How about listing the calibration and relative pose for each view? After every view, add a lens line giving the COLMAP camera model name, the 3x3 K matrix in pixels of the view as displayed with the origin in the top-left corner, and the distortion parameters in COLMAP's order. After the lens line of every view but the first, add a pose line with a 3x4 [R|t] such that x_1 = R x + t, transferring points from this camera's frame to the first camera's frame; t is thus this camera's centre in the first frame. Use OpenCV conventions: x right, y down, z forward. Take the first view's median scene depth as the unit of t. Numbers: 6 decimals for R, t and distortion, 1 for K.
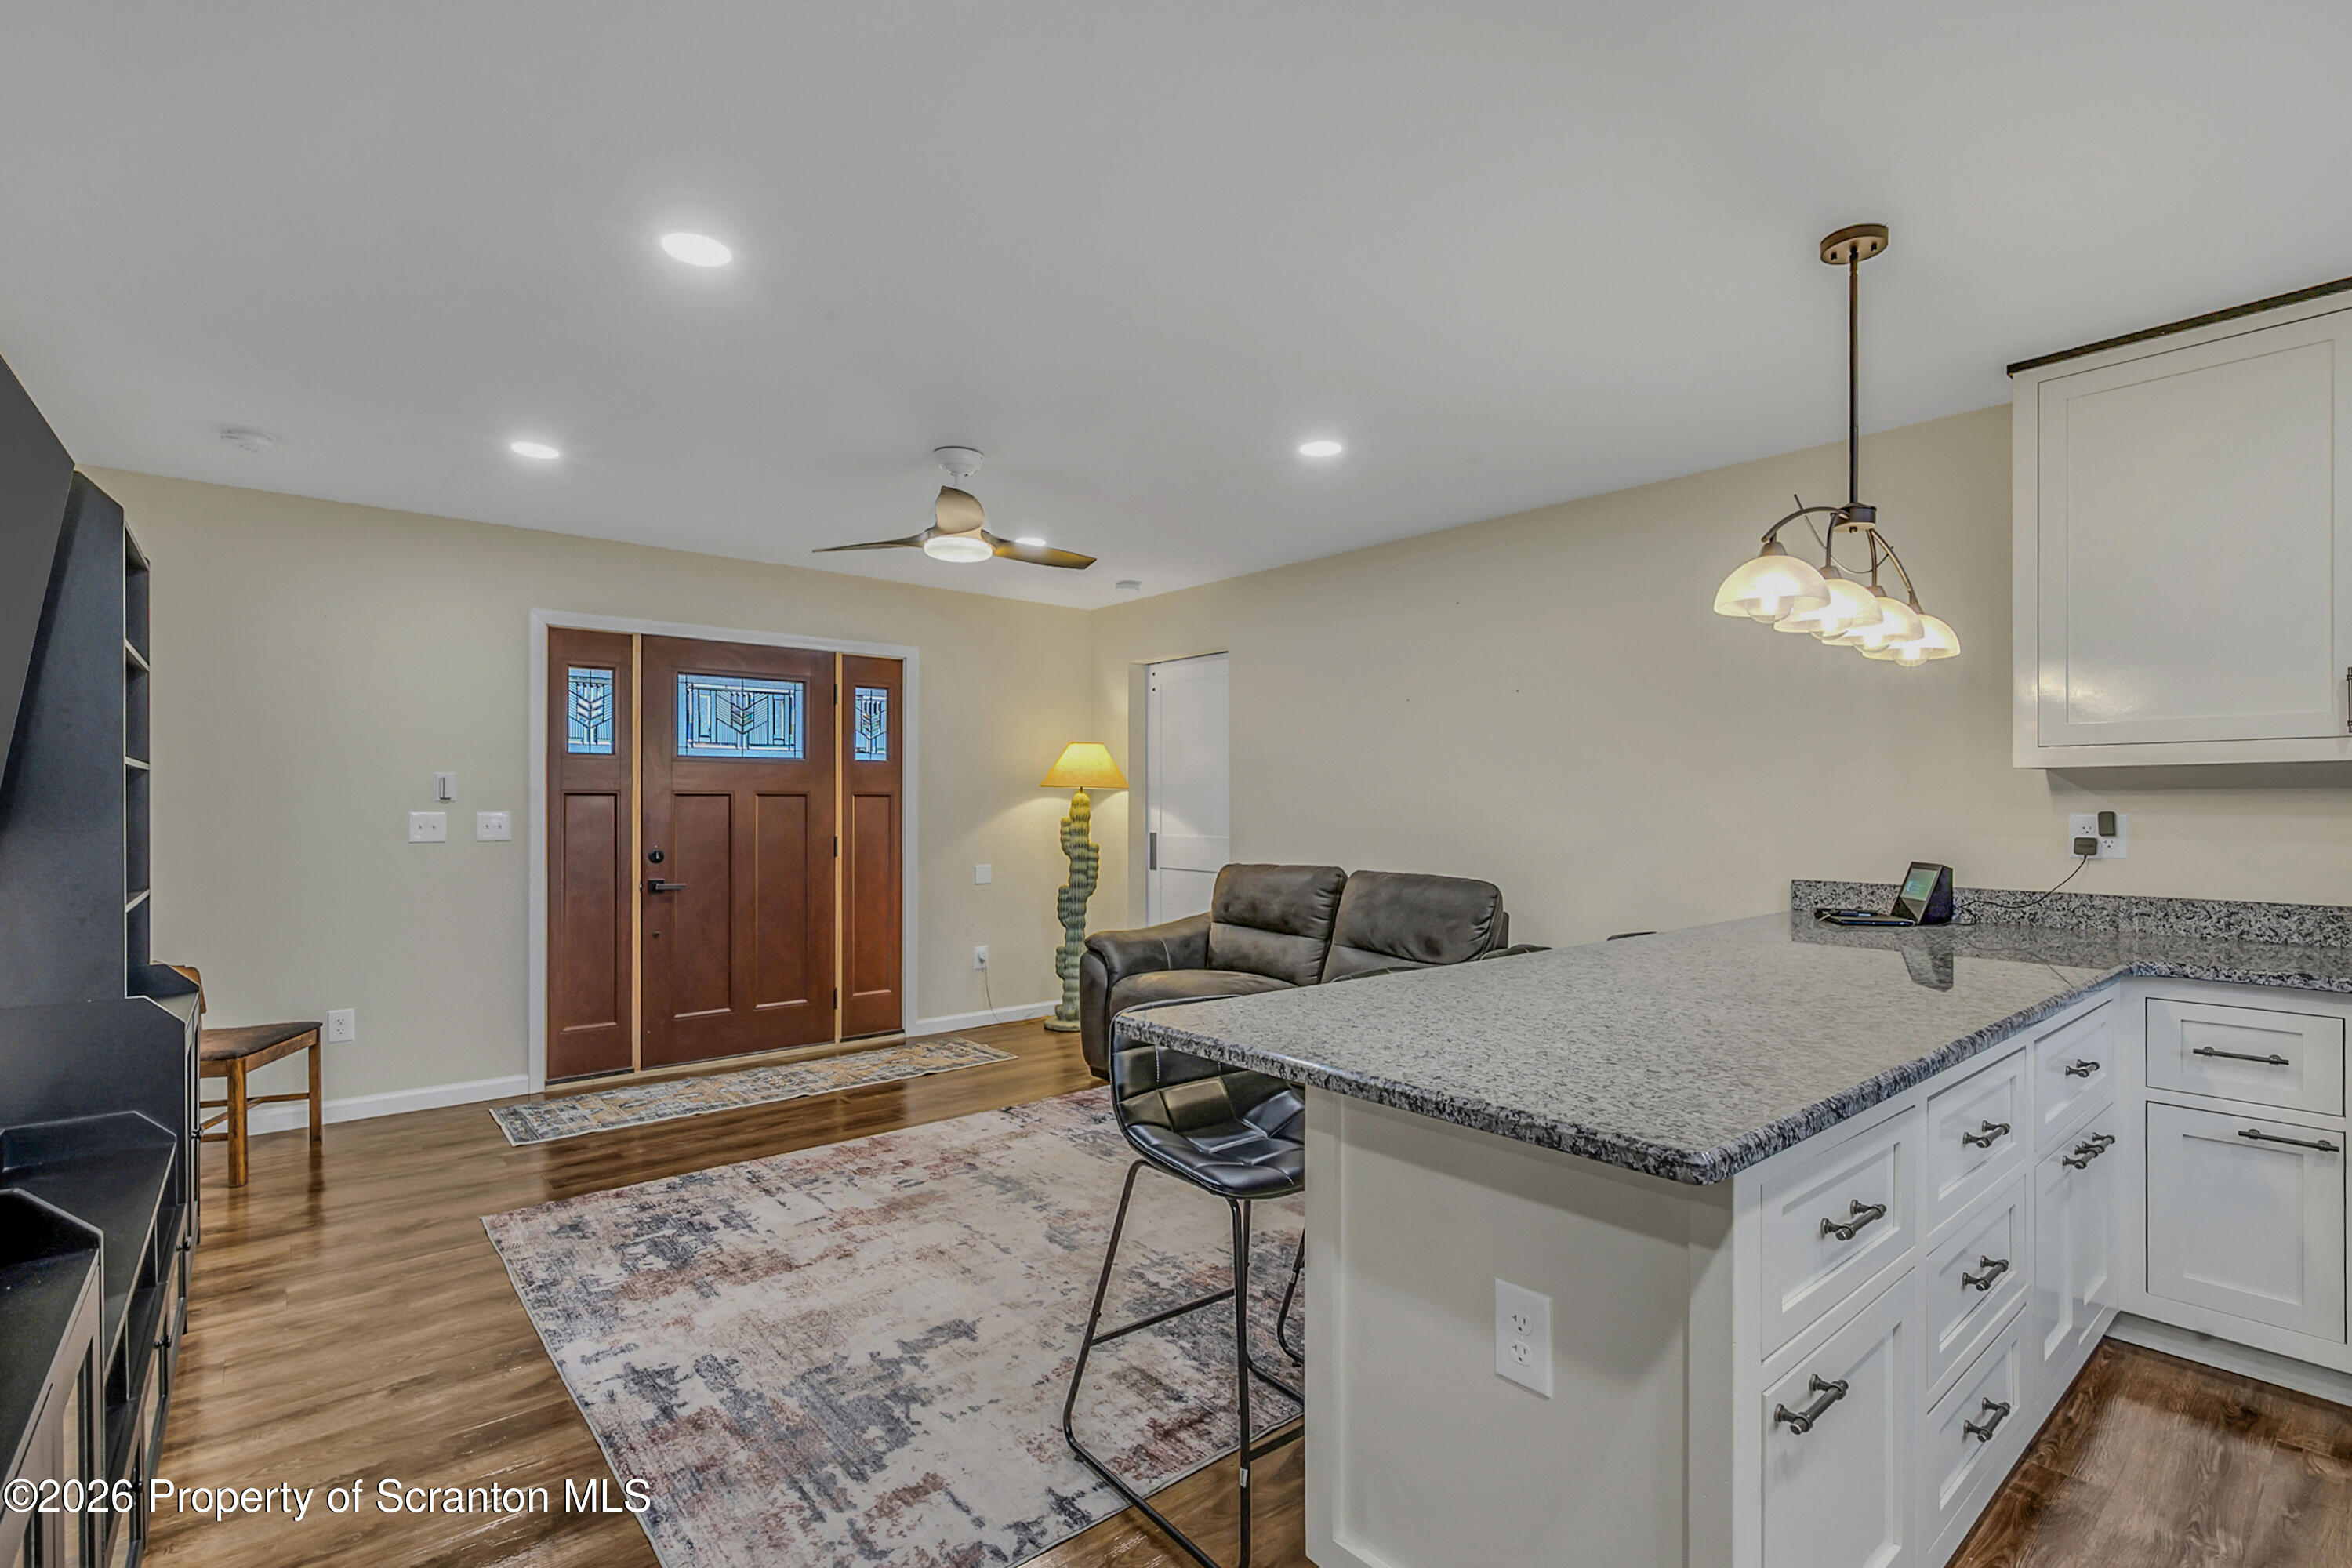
lens RADIAL K [[1070.4, 0, 1194.9], [0, 1070.4, 799.5], [0, 0, 1]] dist [-0.001360, -0.000071]
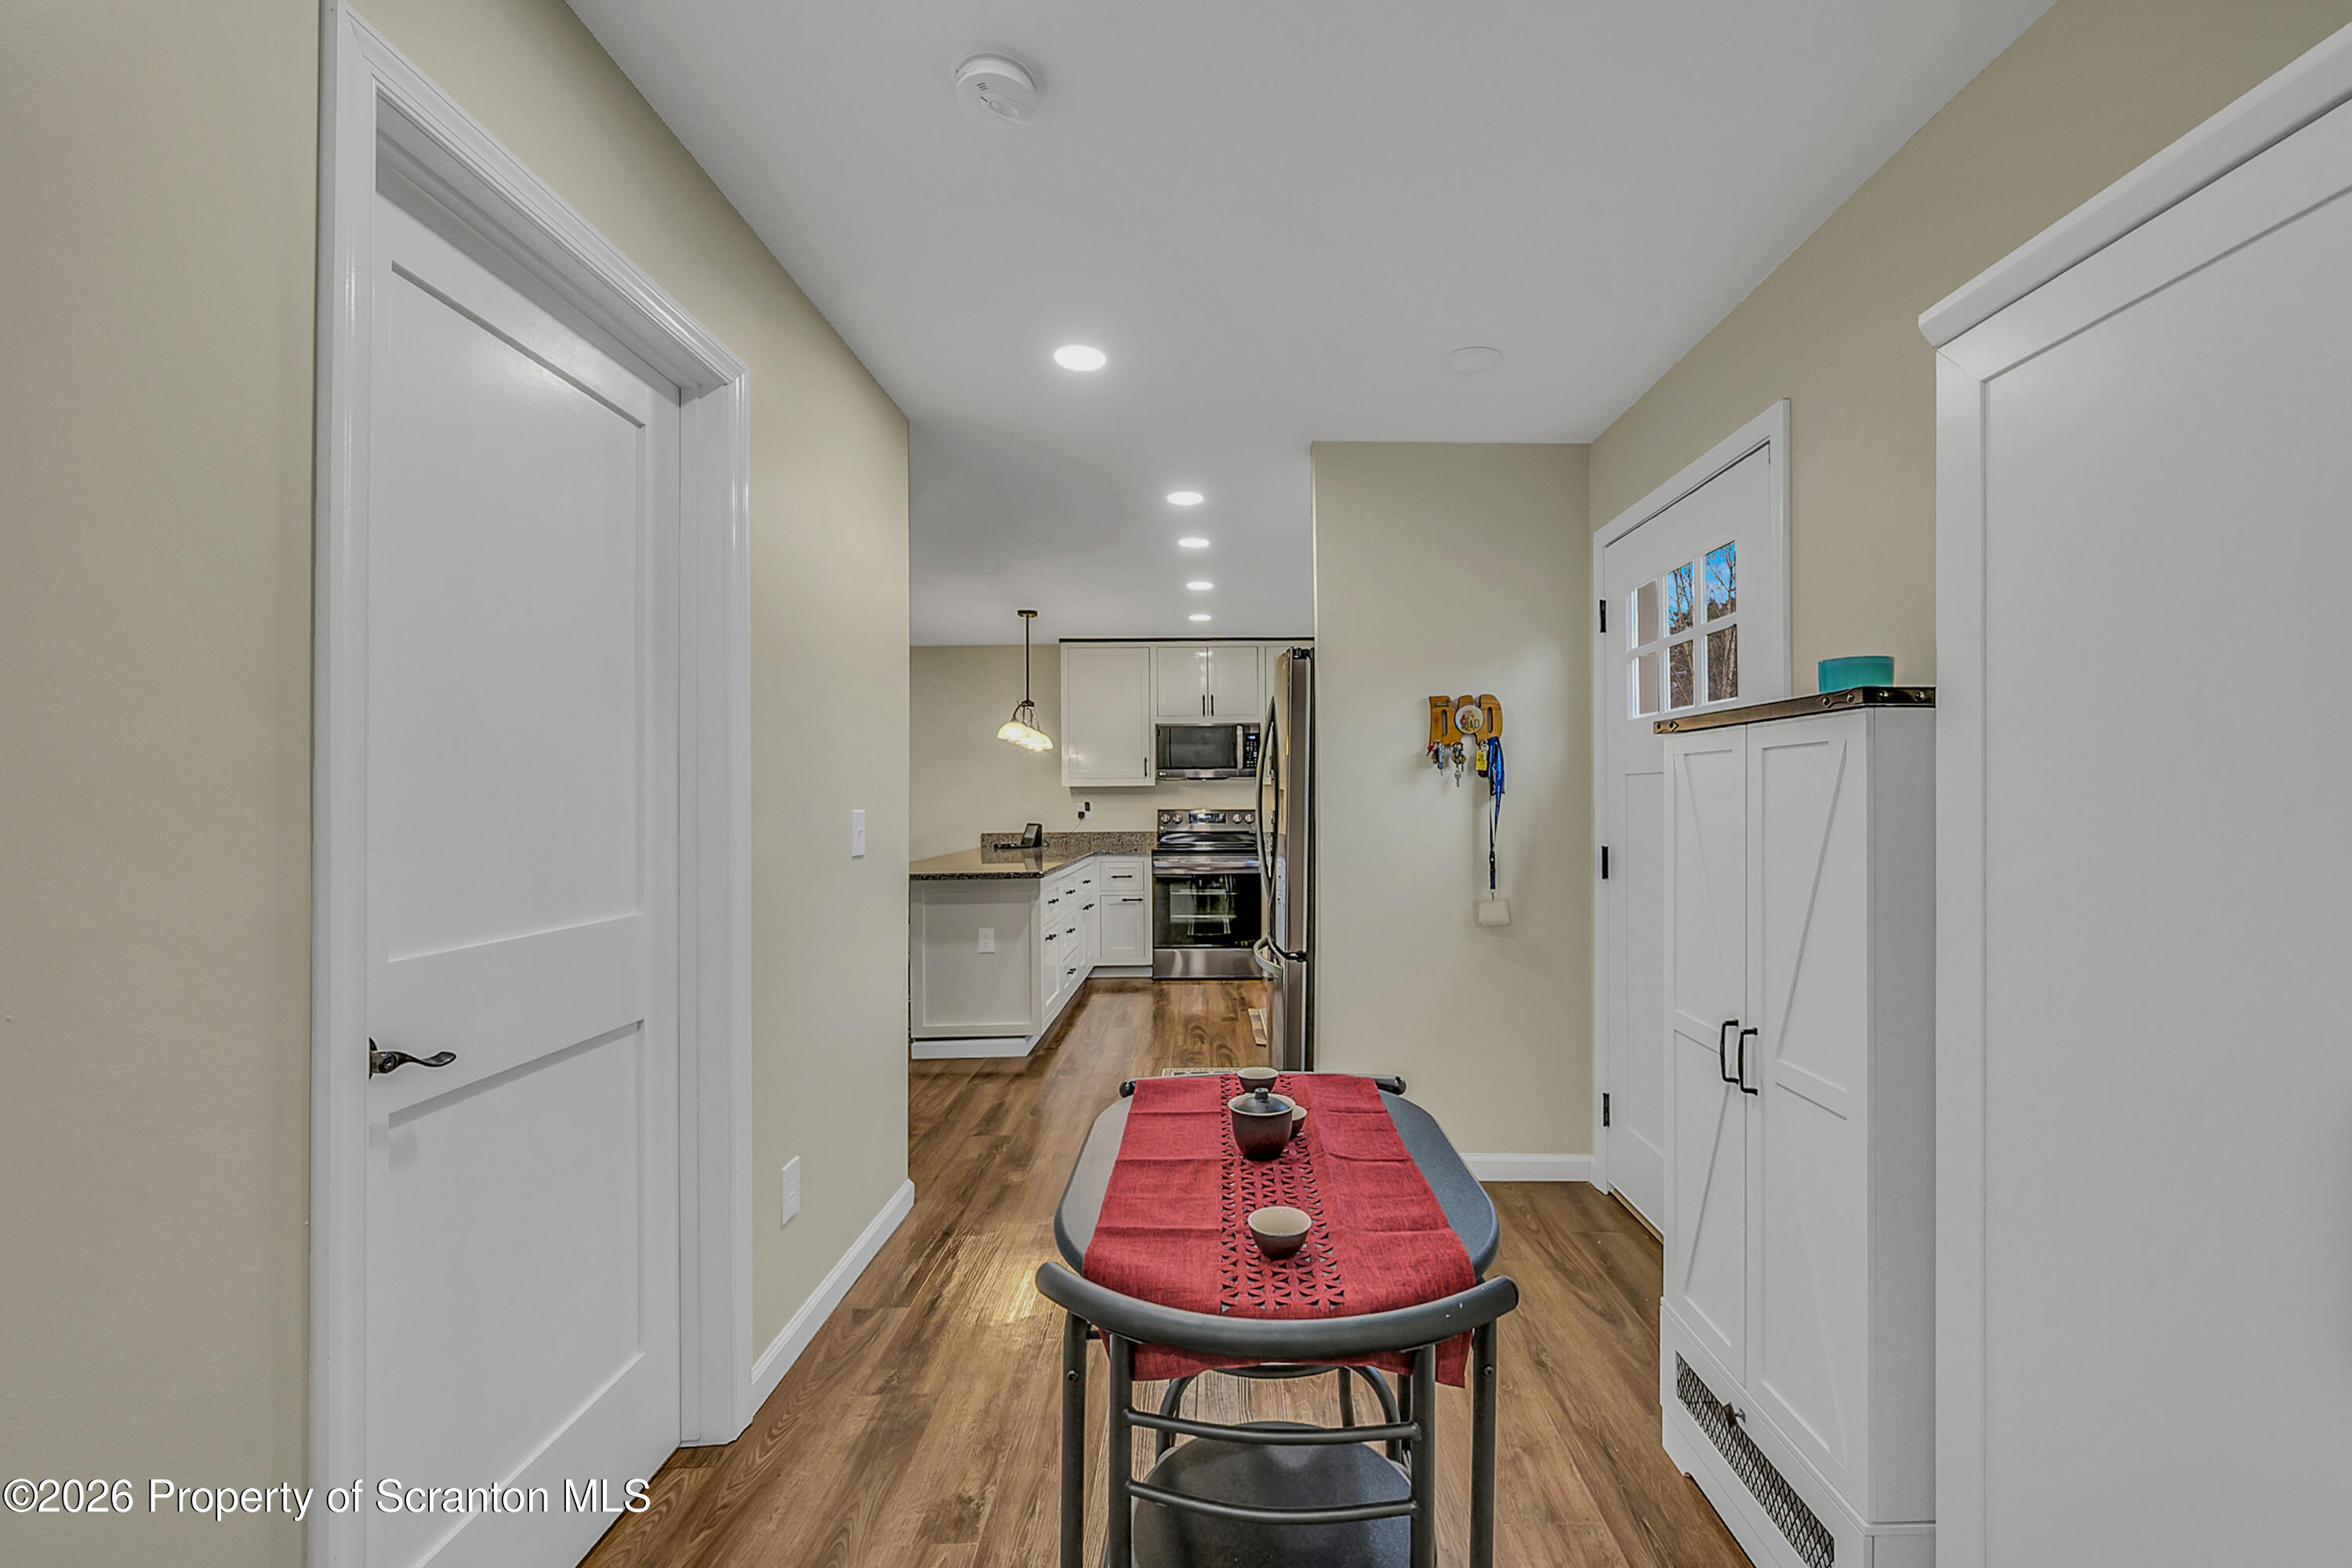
lens RADIAL K [[1070.4, 0, 1194.9], [0, 1070.4, 799.5], [0, 0, 1]] dist [-0.001360, -0.000071]
pose [[0.667932, -0.007066, 0.744189, -1.078579], [0.009076, 0.999958, 0.001349, 0.003334], [-0.744167, 0.005853, 0.667968, -1.117124]]
